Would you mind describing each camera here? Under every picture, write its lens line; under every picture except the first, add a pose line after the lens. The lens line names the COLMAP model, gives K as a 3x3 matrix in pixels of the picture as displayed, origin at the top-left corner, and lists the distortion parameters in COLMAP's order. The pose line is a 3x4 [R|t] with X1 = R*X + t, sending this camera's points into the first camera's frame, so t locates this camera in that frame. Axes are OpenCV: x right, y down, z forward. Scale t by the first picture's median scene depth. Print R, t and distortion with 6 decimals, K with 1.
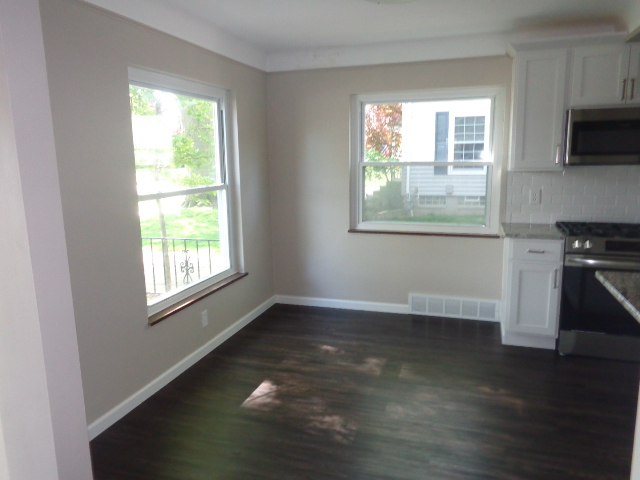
lens RADIAL K [[480.6, 0, 320.0], [0, 480.6, 240.0], [0, 0, 1]] dist [0.001766, 0.002149]
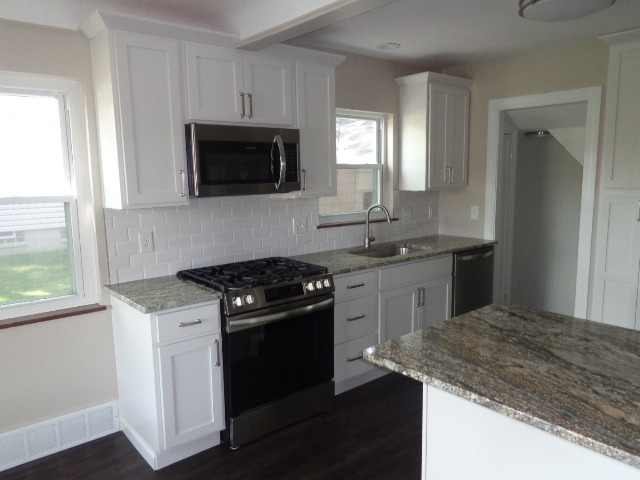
lens RADIAL K [[480.6, 0, 320.0], [0, 480.6, 240.0], [0, 0, 1]] dist [0.001766, 0.002149]
pose [[0.531981, -0.108726, 0.839747, -0.017209], [0.153033, 0.987737, 0.030940, -0.084883], [-0.832812, 0.112050, 0.542096, 0.445618]]
